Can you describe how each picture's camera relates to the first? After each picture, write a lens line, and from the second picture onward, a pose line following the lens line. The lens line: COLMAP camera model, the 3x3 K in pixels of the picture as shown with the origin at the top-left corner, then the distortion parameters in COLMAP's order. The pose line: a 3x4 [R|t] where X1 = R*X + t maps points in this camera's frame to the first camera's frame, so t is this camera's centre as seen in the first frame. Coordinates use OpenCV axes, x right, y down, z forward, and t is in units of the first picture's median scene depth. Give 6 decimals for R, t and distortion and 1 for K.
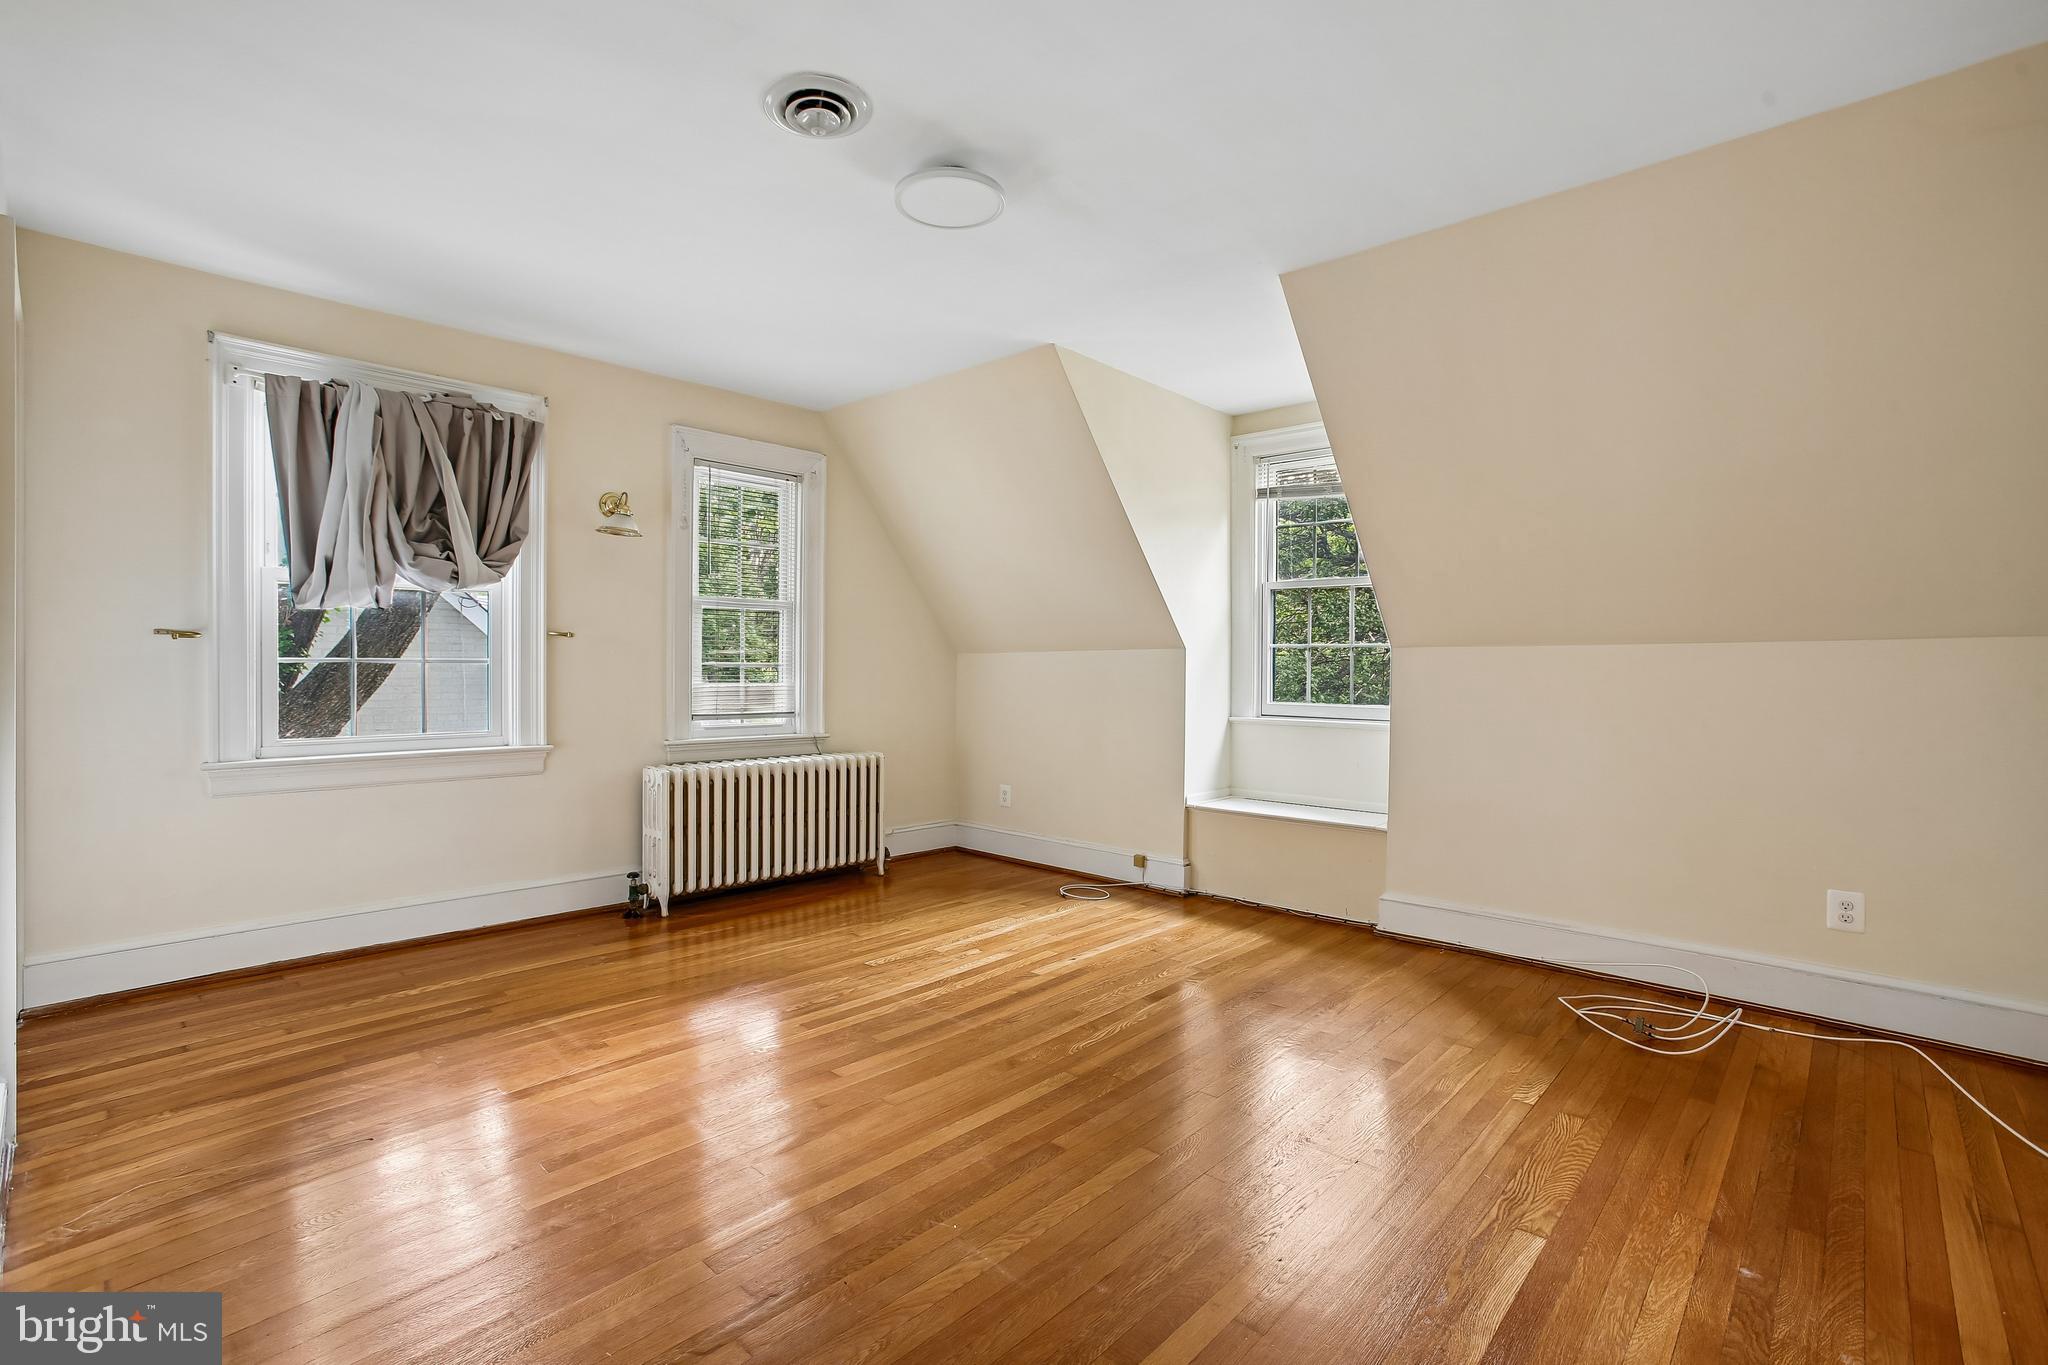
lens RADIAL K [[946.1, 0, 1029.3], [0, 946.1, 665.2], [0, 0, 1]] dist [-0.063873, 0.035857]
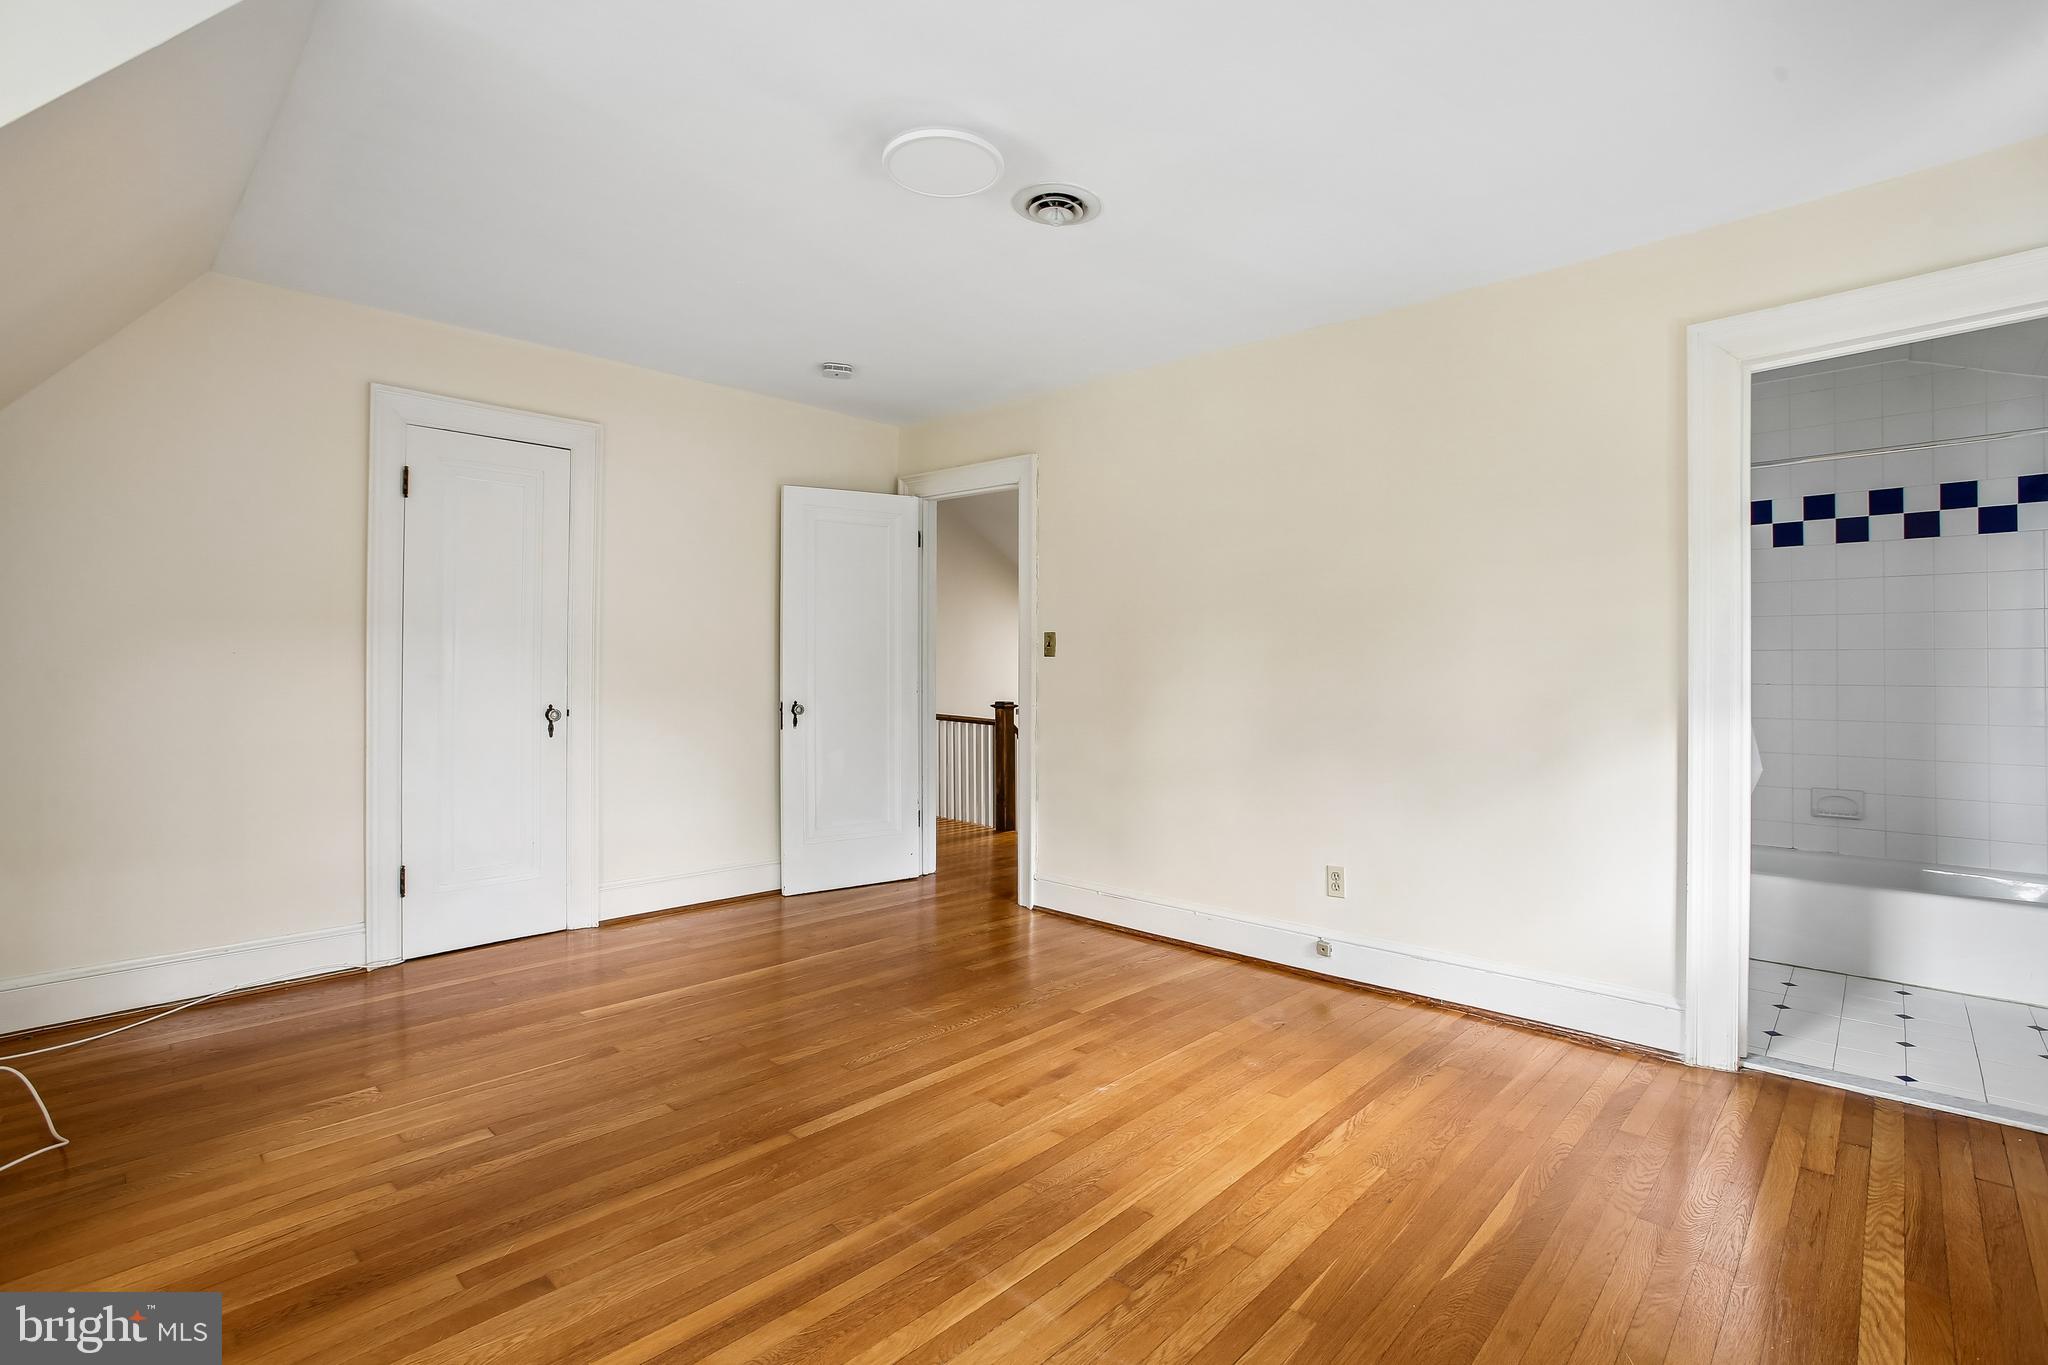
lens RADIAL K [[946.1, 0, 1029.3], [0, 946.1, 665.2], [0, 0, 1]] dist [-0.063873, 0.035857]
pose [[-0.999882, -0.012200, 0.009366, -0.158359], [-0.012190, 0.999925, 0.001156, -0.006209], [-0.009379, 0.001042, -0.999955, 1.653854]]
